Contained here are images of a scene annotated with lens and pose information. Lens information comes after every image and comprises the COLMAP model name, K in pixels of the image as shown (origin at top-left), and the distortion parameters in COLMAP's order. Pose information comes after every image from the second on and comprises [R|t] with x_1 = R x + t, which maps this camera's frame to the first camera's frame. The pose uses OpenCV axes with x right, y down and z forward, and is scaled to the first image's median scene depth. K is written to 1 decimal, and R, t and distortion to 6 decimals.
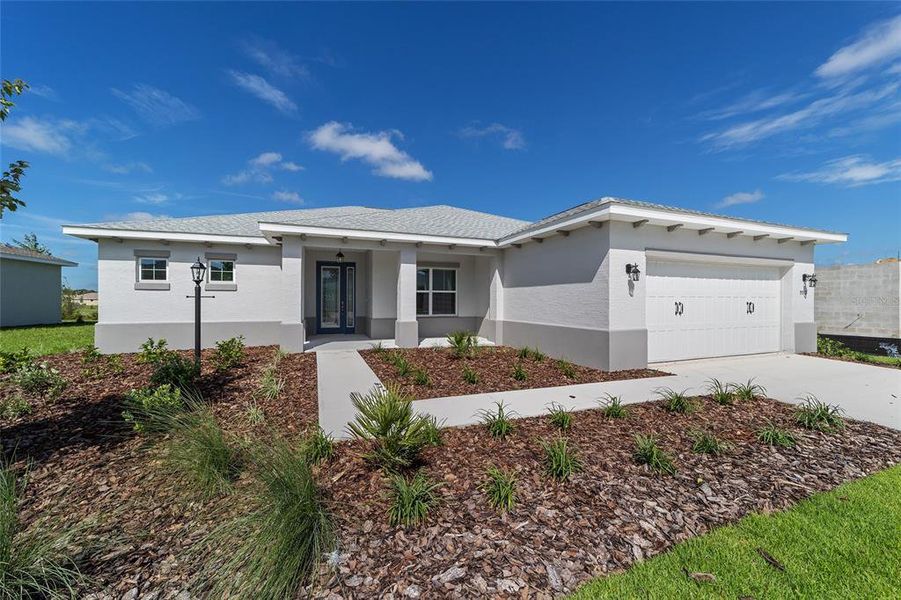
lens RADIAL K [[348.5, 0, 446.8], [0, 348.5, 300.6], [0, 0, 1]] dist [-0.001097, 0.000186]
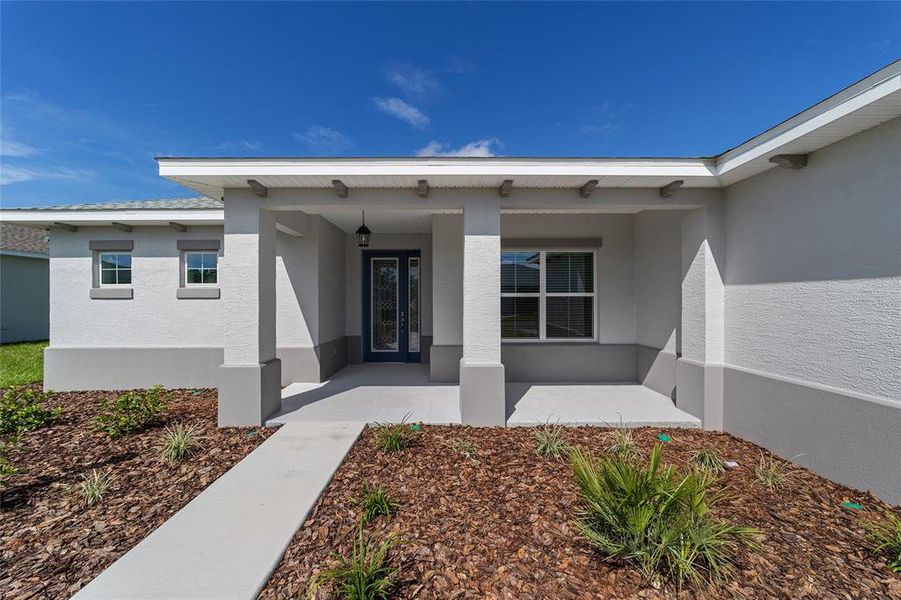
lens RADIAL K [[348.3, 0, 446.8], [0, 348.3, 306.4], [0, 0, 1]] dist [0.000461, 0.000115]
pose [[0.934073, 0.000240, -0.357083, 0.007301], [0.004979, 0.999894, 0.013696, -0.018433], [0.357049, -0.014571, 0.933972, 0.493218]]
